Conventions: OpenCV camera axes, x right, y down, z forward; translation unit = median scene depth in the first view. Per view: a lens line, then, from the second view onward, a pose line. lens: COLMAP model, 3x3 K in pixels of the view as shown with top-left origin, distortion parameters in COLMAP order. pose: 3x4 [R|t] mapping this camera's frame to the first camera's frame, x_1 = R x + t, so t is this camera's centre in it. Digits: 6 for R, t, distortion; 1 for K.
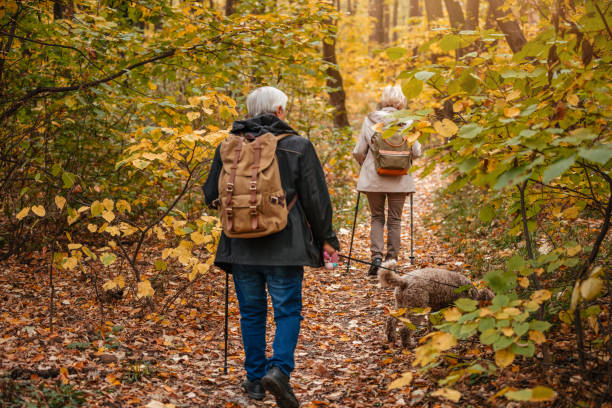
lens RADIAL K [[1238.6, 0, 306.0], [0, 1238.6, 204.0], [0, 0, 1]] dist [-0.225204, -0.315067]
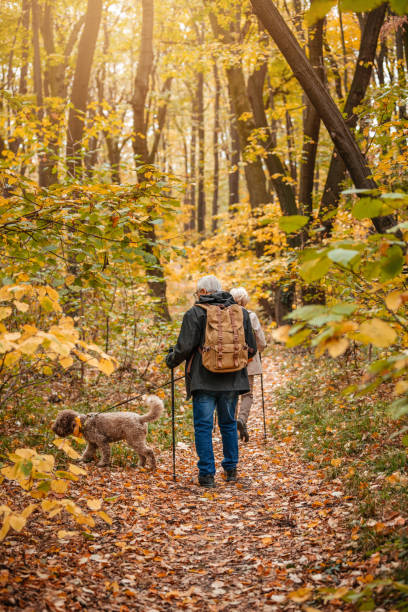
lens RADIAL K [[1238.6, 0, 204.0], [0, 1238.6, 306.0], [0, 0, 1]] dist [-0.225204, -0.315067]
pose [[0.997561, -0.000360, 0.069795, -0.016584], [0.005366, 0.997423, -0.071545, -0.015578], [-0.069590, 0.071745, 0.994992, 0.189501]]
